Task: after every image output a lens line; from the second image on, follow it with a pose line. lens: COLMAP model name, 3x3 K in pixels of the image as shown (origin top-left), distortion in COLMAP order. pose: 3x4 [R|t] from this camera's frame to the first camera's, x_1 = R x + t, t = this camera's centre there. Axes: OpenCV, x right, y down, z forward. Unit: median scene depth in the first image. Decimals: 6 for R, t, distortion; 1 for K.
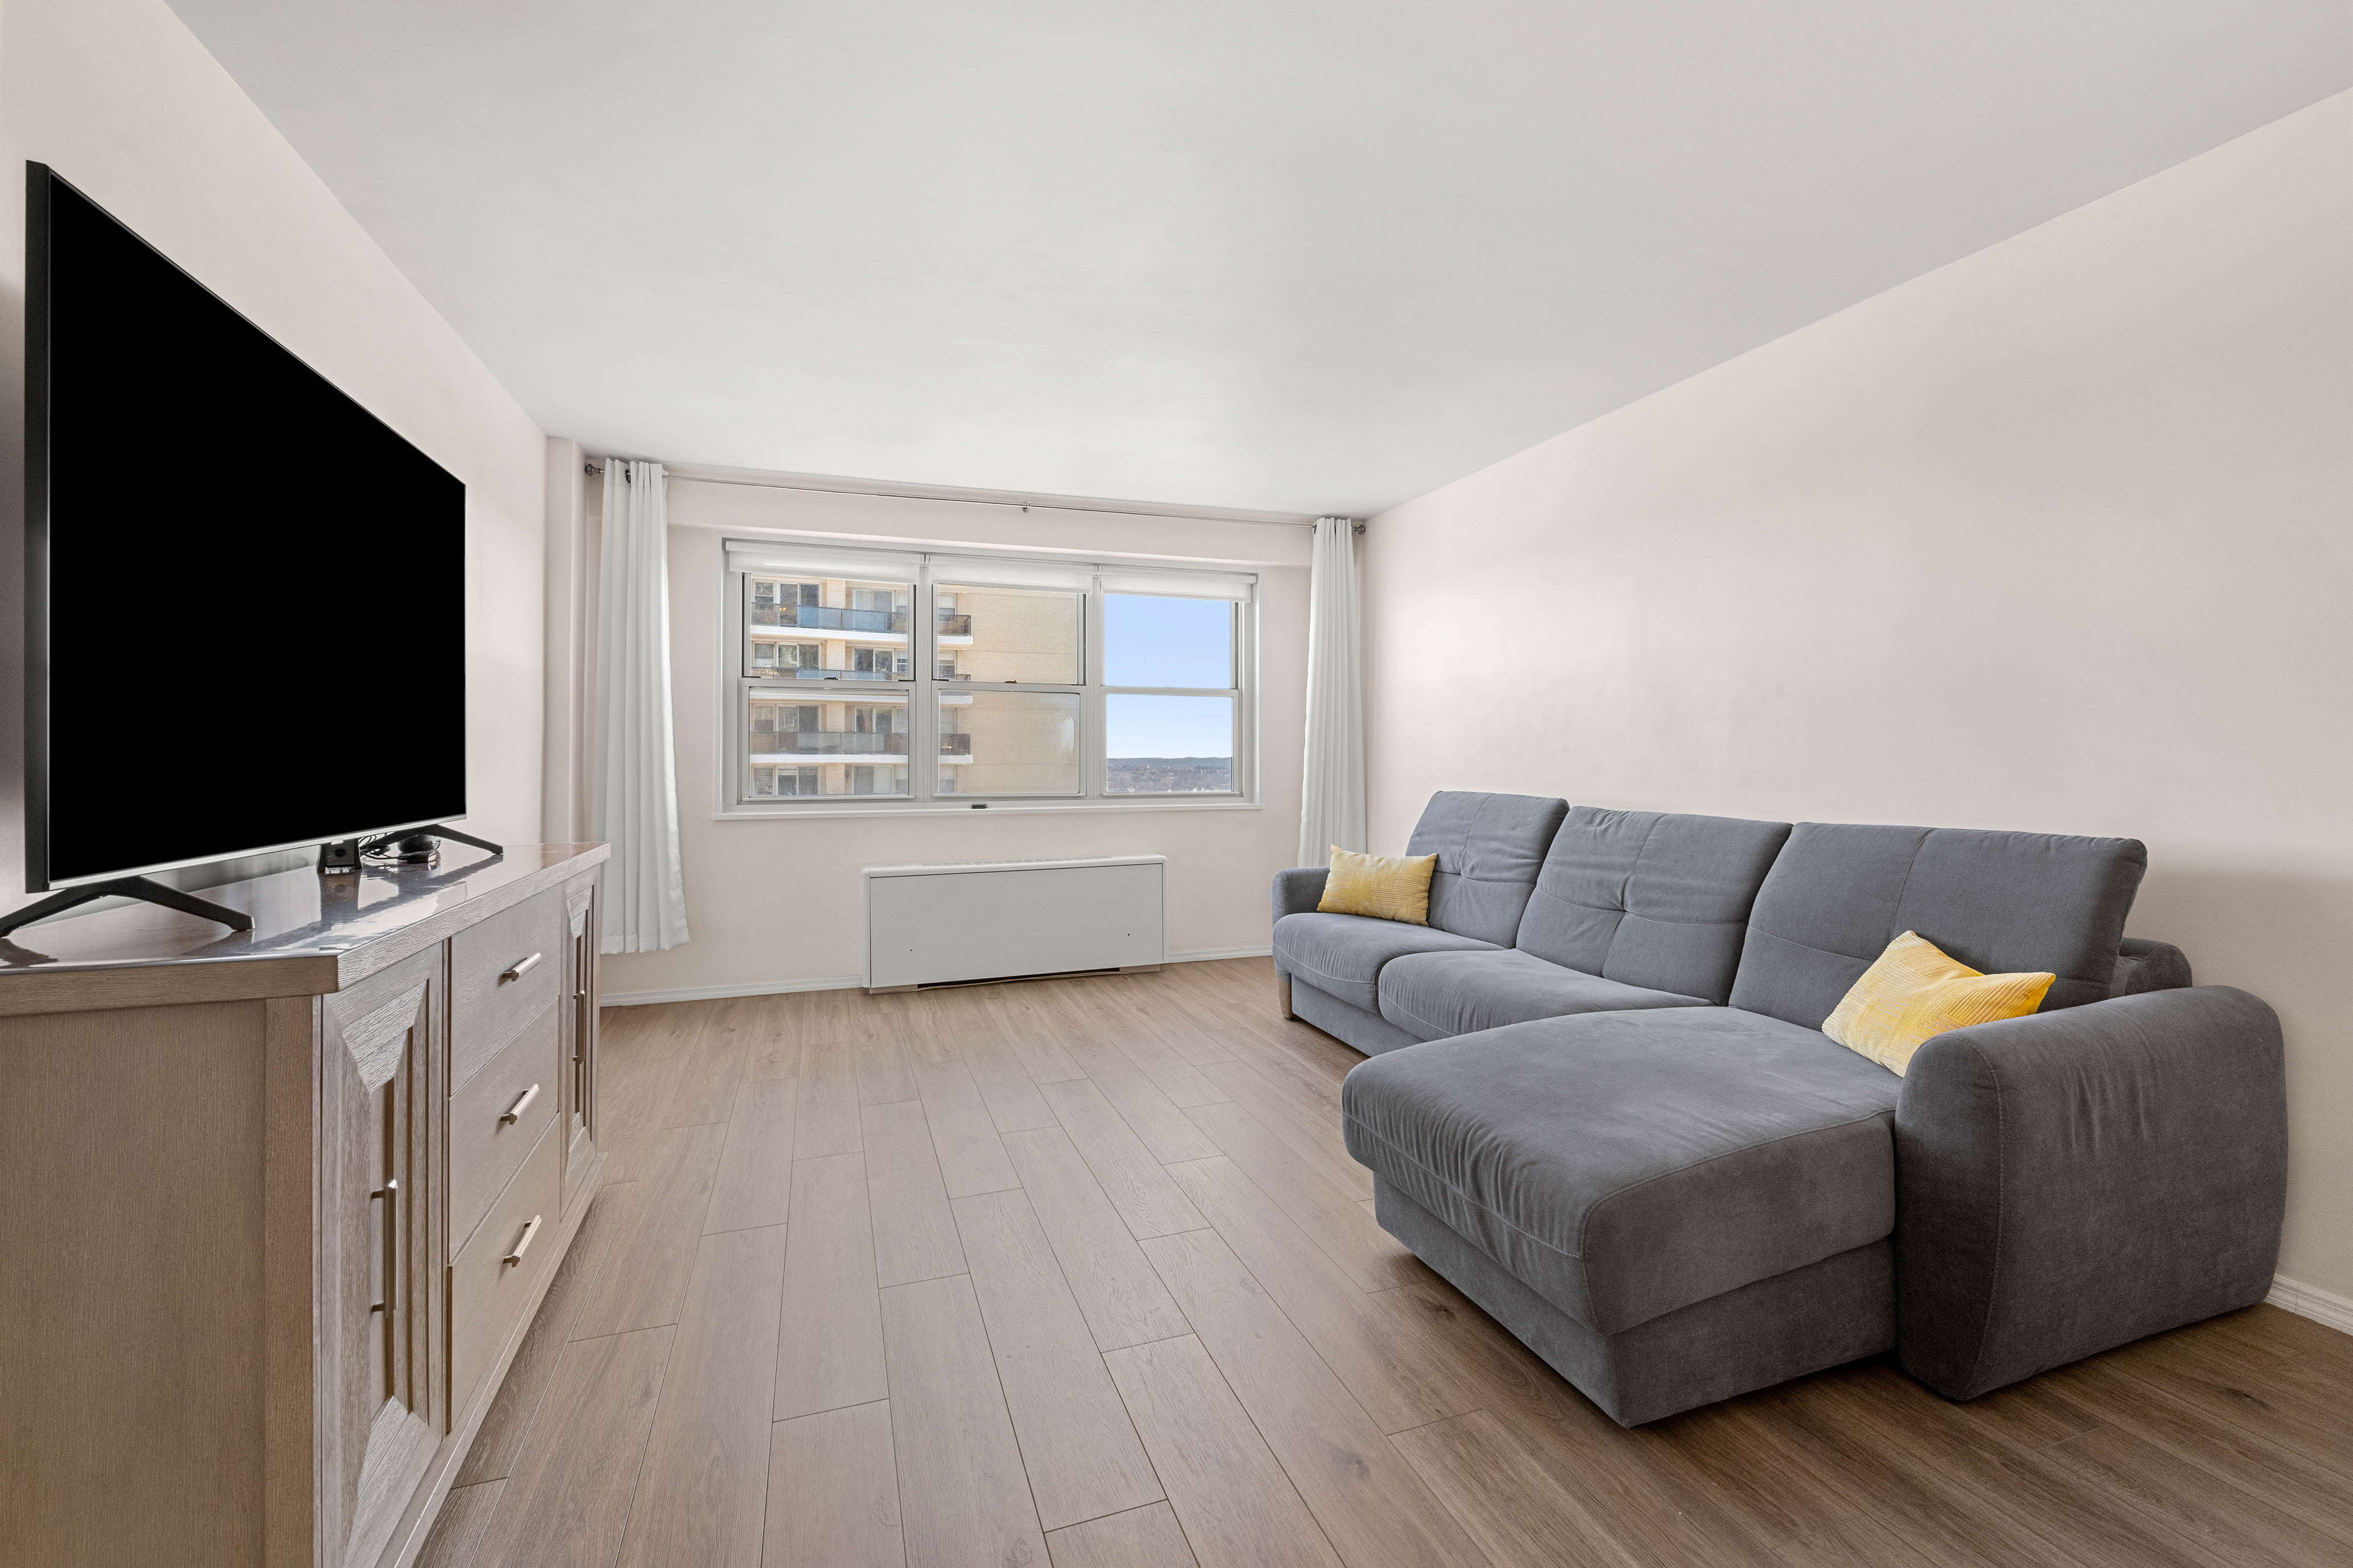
lens RADIAL K [[997.2, 0, 1182.3], [0, 997.2, 767.0], [0, 0, 1]] dist [0.001146, -0.000454]
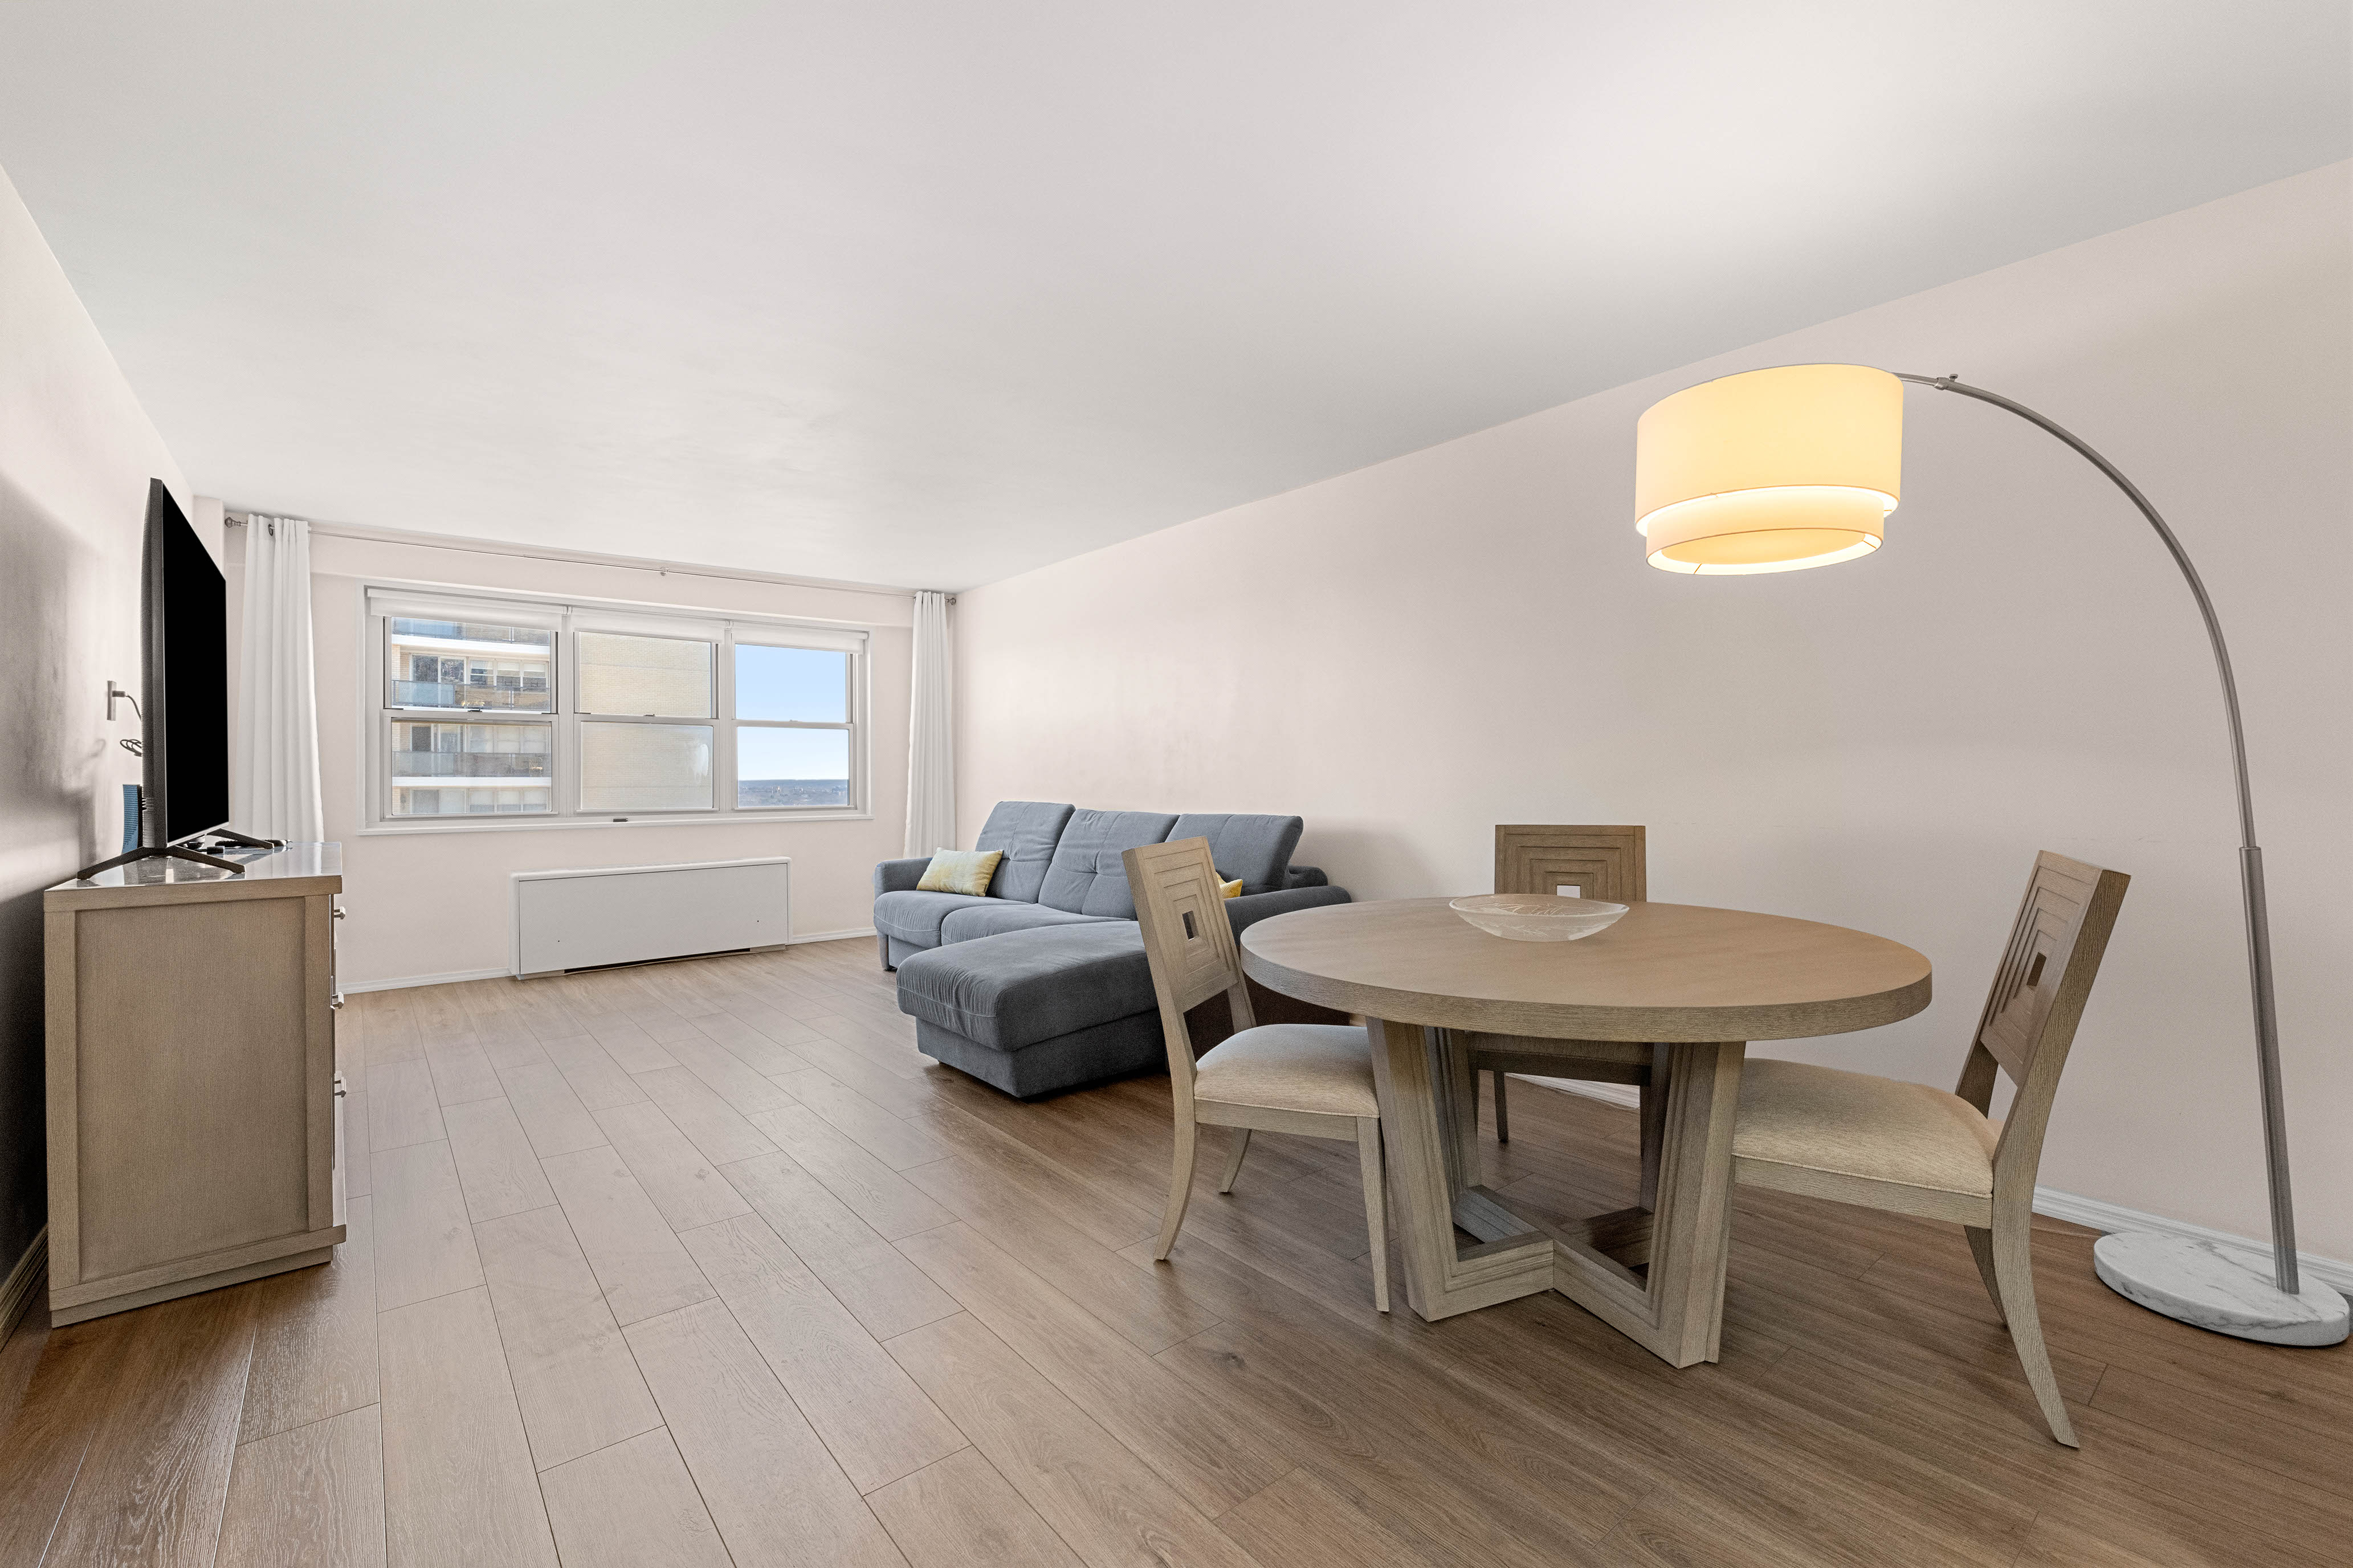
lens RADIAL K [[997.2, 0, 1195.2], [0, 997.2, 777.9], [0, 0, 1]] dist [0.001146, -0.000454]
pose [[0.935402, -0.004193, 0.353561, 0.020033], [0.007543, 0.999939, -0.008097, 0.004674], [-0.353505, 0.010241, 0.935377, -0.413609]]
